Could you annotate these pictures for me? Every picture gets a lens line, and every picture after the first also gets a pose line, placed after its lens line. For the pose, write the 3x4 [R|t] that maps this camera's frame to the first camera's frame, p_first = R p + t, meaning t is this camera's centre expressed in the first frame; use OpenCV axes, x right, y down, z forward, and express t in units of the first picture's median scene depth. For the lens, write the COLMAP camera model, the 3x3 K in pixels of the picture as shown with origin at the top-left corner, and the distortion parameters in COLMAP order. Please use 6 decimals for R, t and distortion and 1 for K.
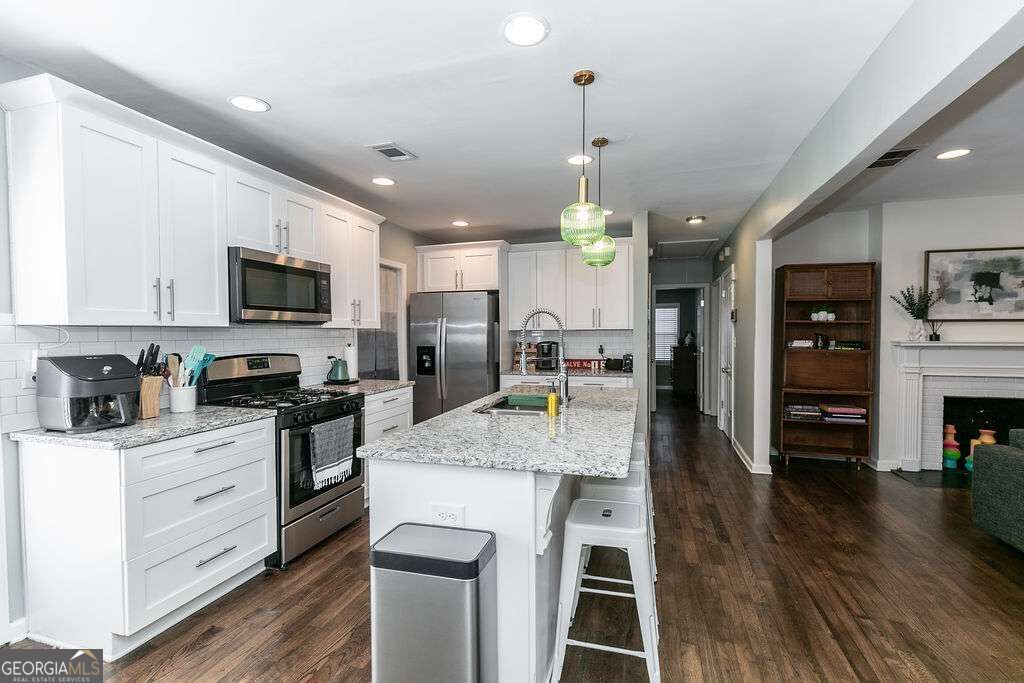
lens RADIAL K [[458.9, 0, 516.6], [0, 458.9, 345.3], [0, 0, 1]] dist [0.001929, -0.000164]
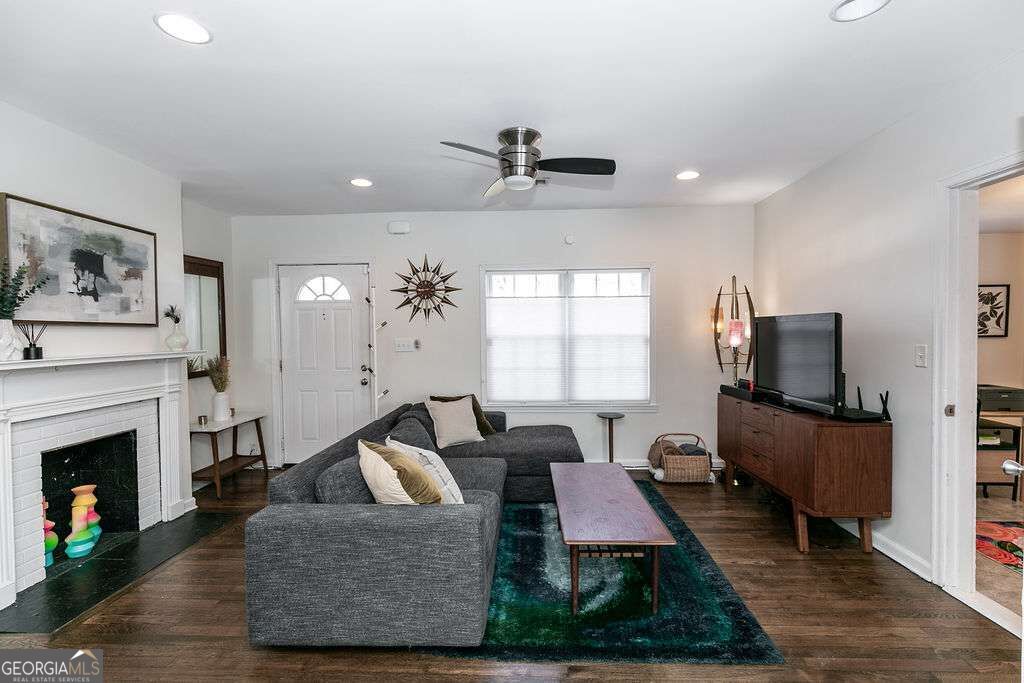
lens RADIAL K [[475.0, 0, 513.3], [0, 475.0, 344.6], [0, 0, 1]] dist [0.003748, -0.000090]
pose [[-0.243437, -0.020912, 0.969691, 0.199568], [0.039927, 0.998704, 0.031561, -0.021624], [-0.969094, 0.046400, -0.242287, 0.563284]]
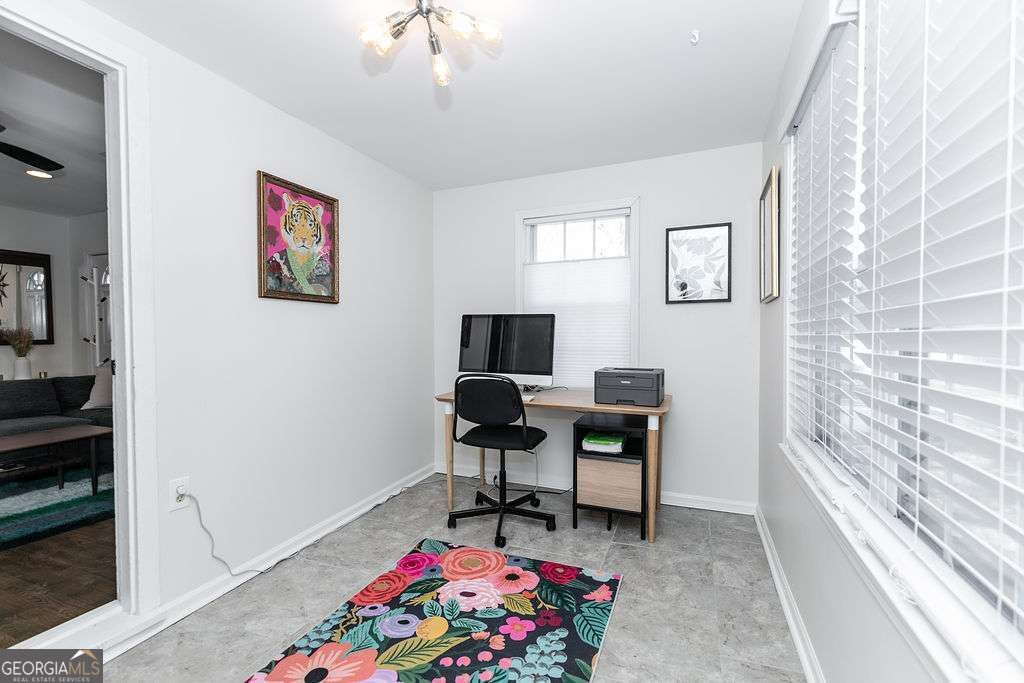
lens RADIAL K [[458.9, 0, 516.6], [0, 458.9, 345.3], [0, 0, 1]] dist [0.001929, -0.000164]
pose [[0.100451, -0.015379, 0.994823, 0.245960], [0.034048, 0.999348, 0.012011, 0.084060], [-0.994359, 0.032665, 0.100909, -0.497450]]
